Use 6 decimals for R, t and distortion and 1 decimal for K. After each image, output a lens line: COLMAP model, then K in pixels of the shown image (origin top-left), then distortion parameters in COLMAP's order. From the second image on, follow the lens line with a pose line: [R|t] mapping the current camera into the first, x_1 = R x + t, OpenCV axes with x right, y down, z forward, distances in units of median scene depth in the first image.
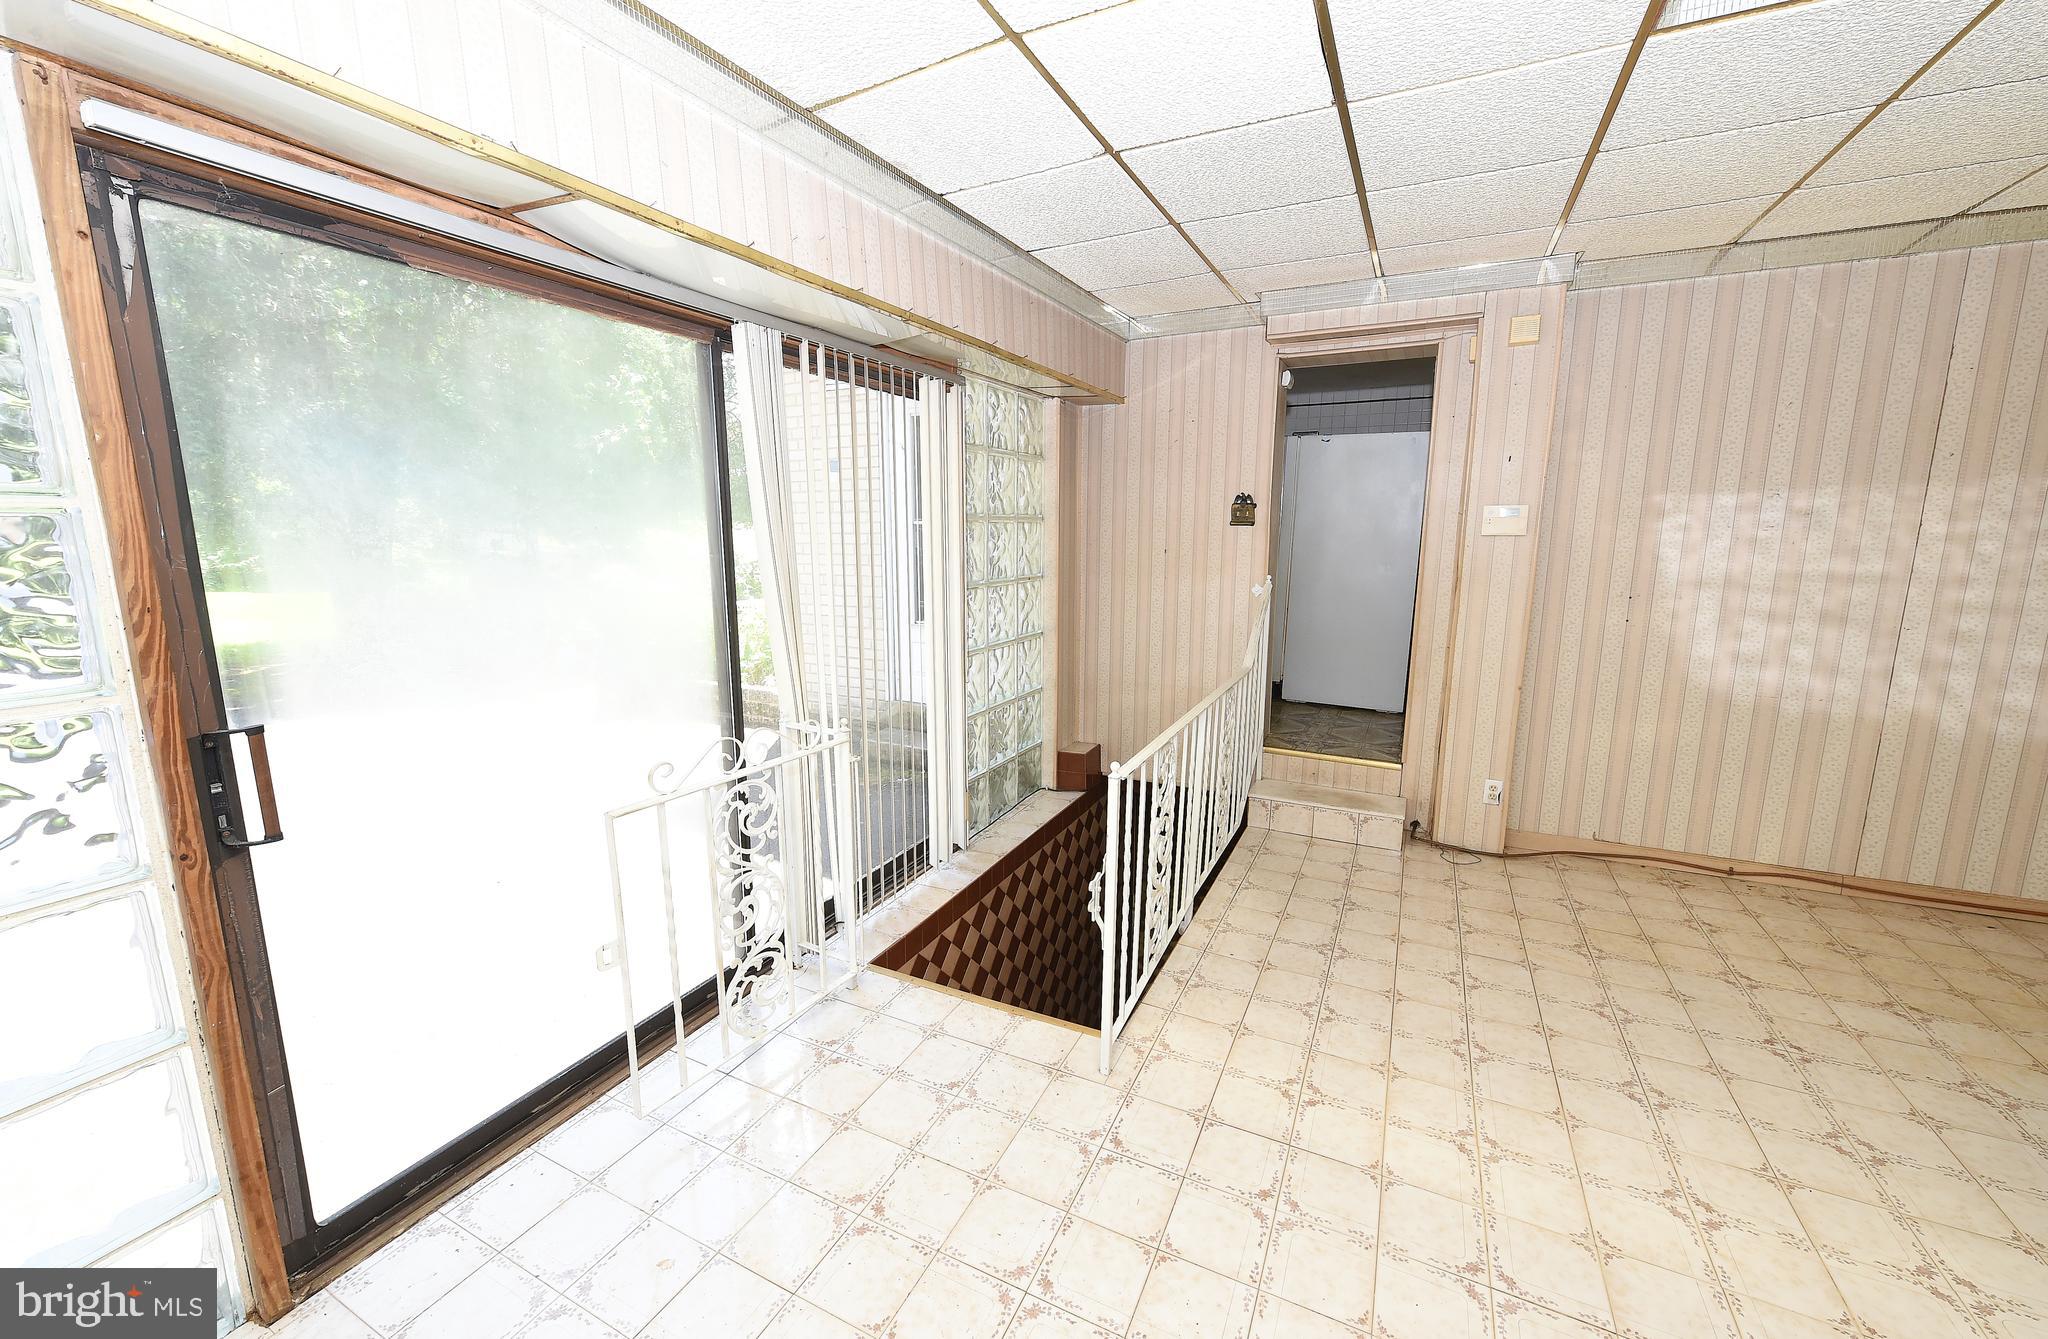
lens RADIAL K [[794.6, 0, 1024.2], [0, 794.6, 665.1], [0, 0, 1]] dist [0.008349, -0.001634]
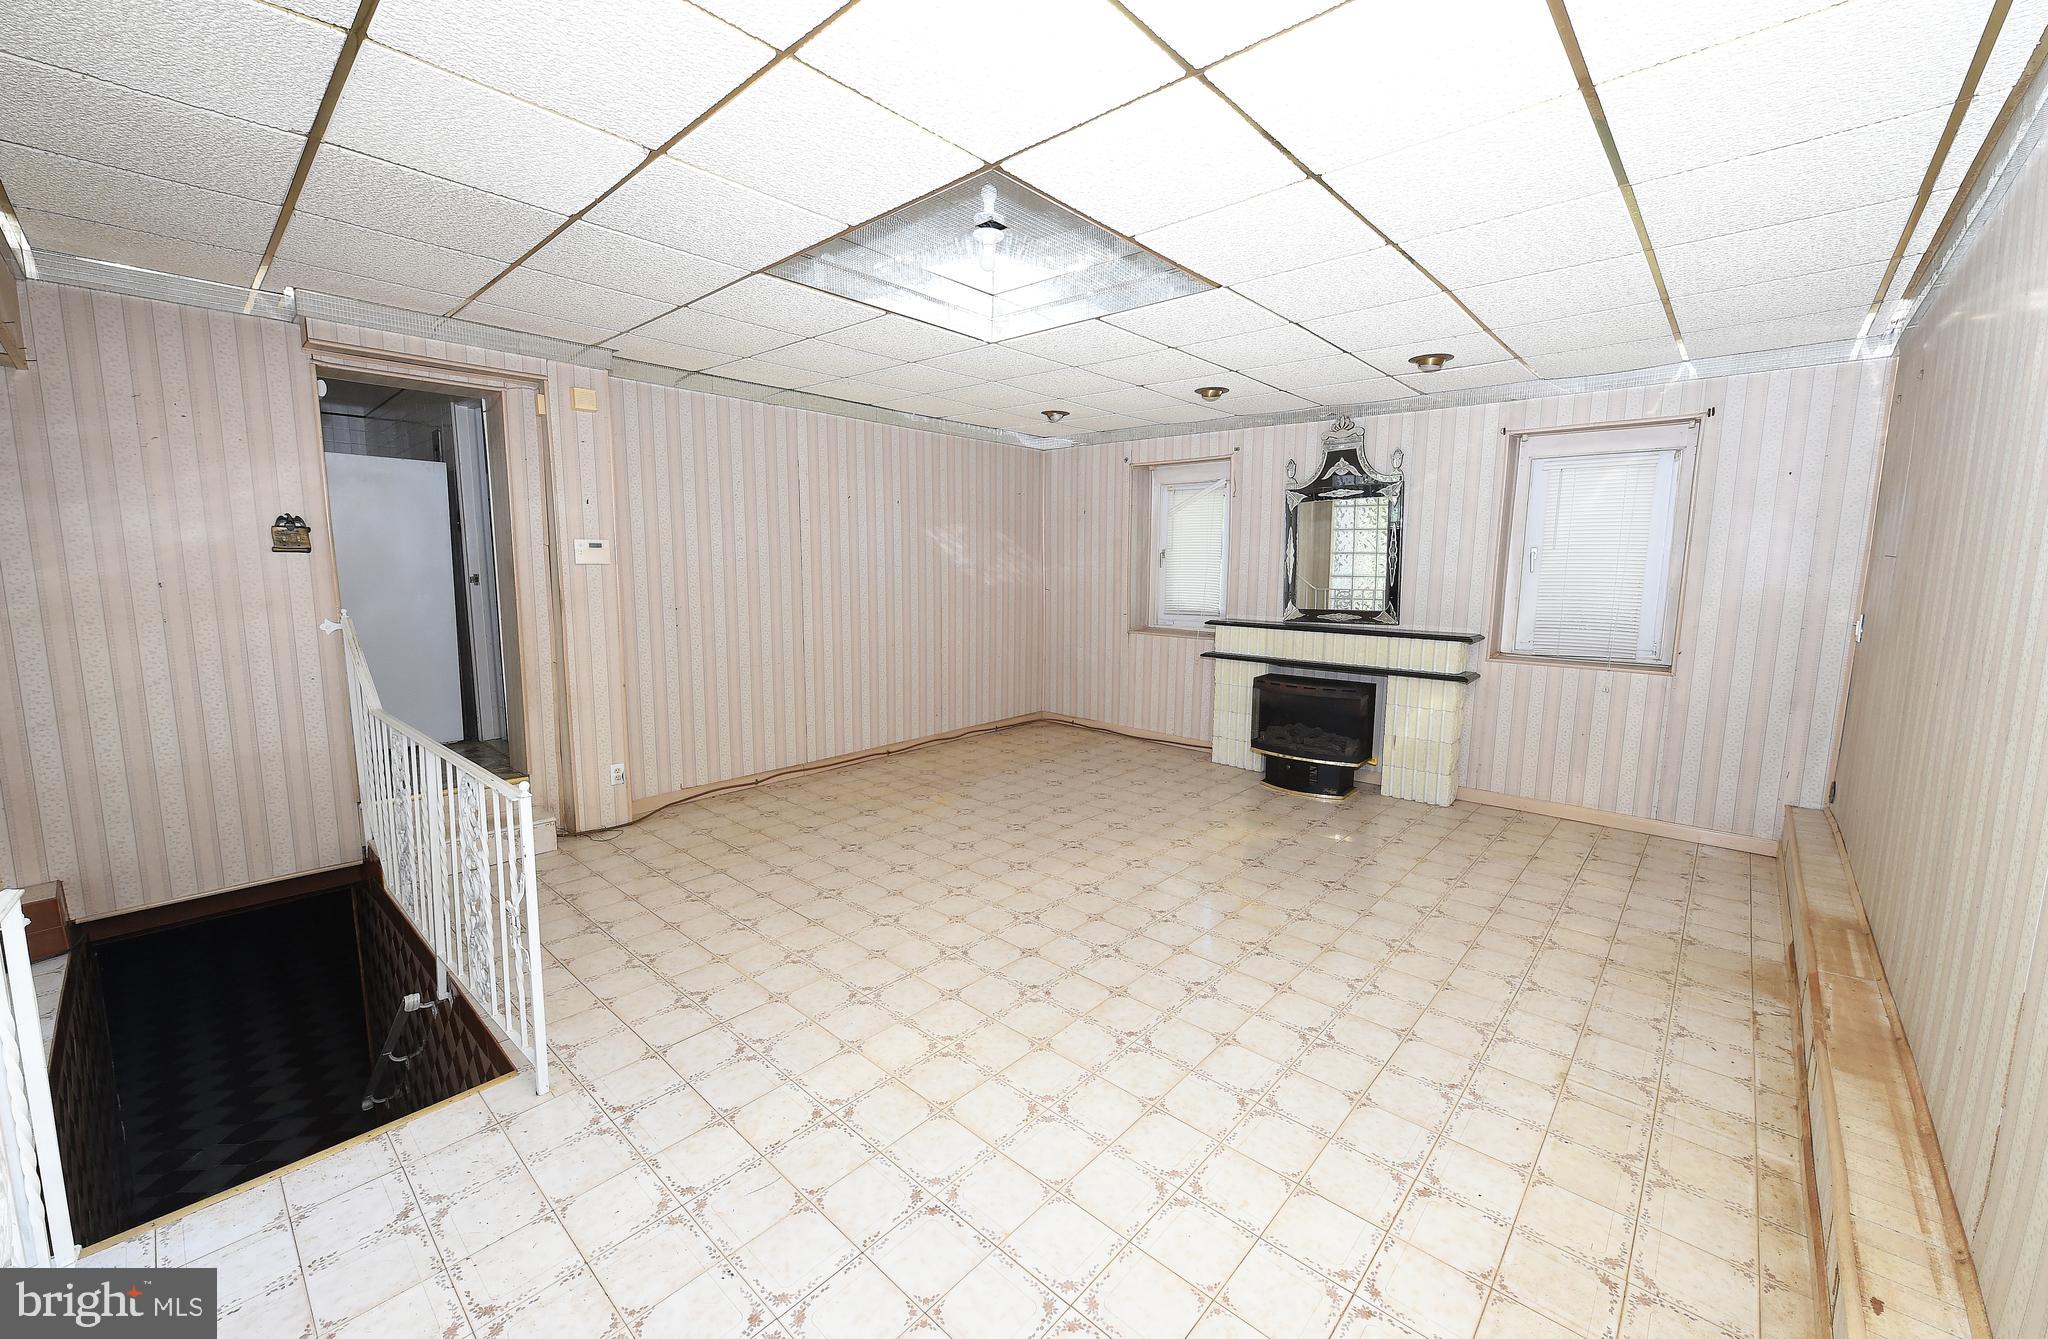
lens RADIAL K [[794.6, 0, 1025.2], [0, 794.6, 667.5], [0, 0, 1]] dist [0.008349, -0.001634]
pose [[0.271102, -0.121017, 0.954913, -0.416746], [0.158218, 0.984174, 0.079807, 0.000265], [-0.949458, 0.129449, 0.285958, 0.043552]]
